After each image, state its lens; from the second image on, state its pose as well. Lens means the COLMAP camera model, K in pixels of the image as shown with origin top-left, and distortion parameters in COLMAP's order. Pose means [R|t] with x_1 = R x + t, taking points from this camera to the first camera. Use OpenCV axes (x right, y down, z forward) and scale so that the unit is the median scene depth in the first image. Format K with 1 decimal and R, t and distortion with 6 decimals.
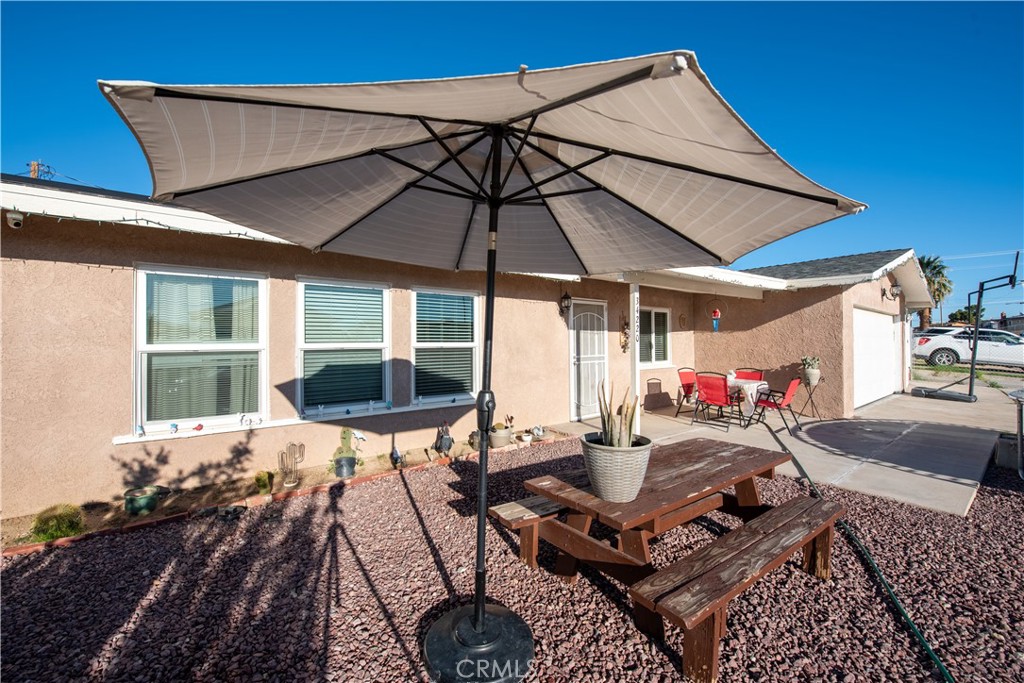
lens RADIAL K [[416.6, 0, 513.5], [0, 416.6, 337.7], [0, 0, 1]] dist [-0.000691, -0.000038]
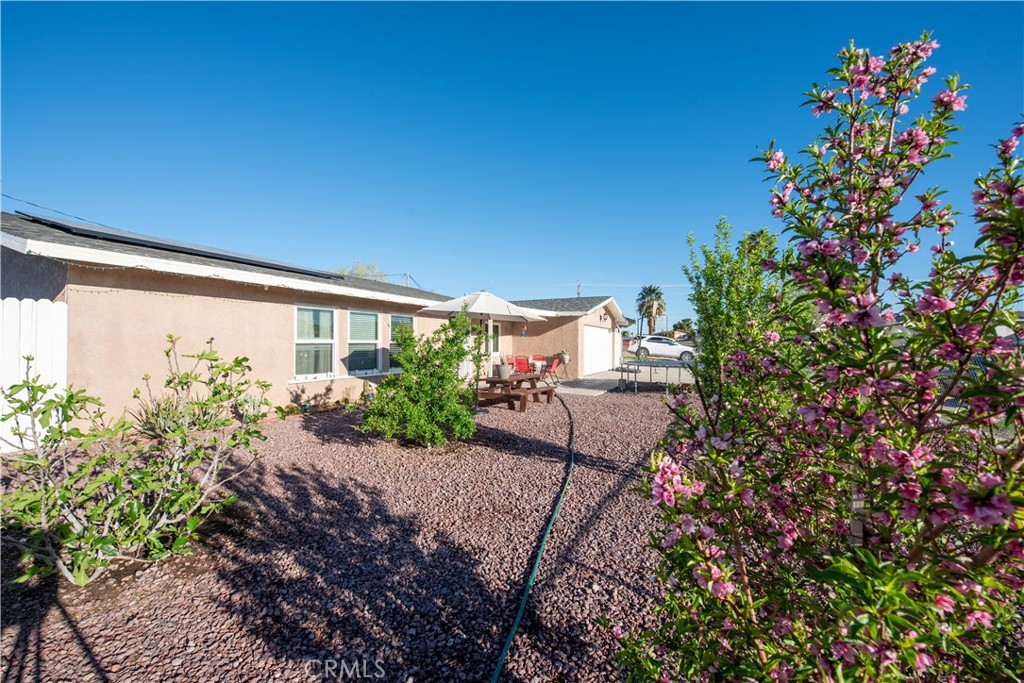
lens RADIAL K [[416.6, 0, 511.9], [0, 416.6, 341.6], [0, 0, 1]] dist [-0.000691, -0.000038]
pose [[0.907558, 0.010891, 0.419784, -0.570025], [-0.015133, 0.999863, 0.006778, -0.004420], [-0.419653, -0.012504, 0.907599, -1.108930]]
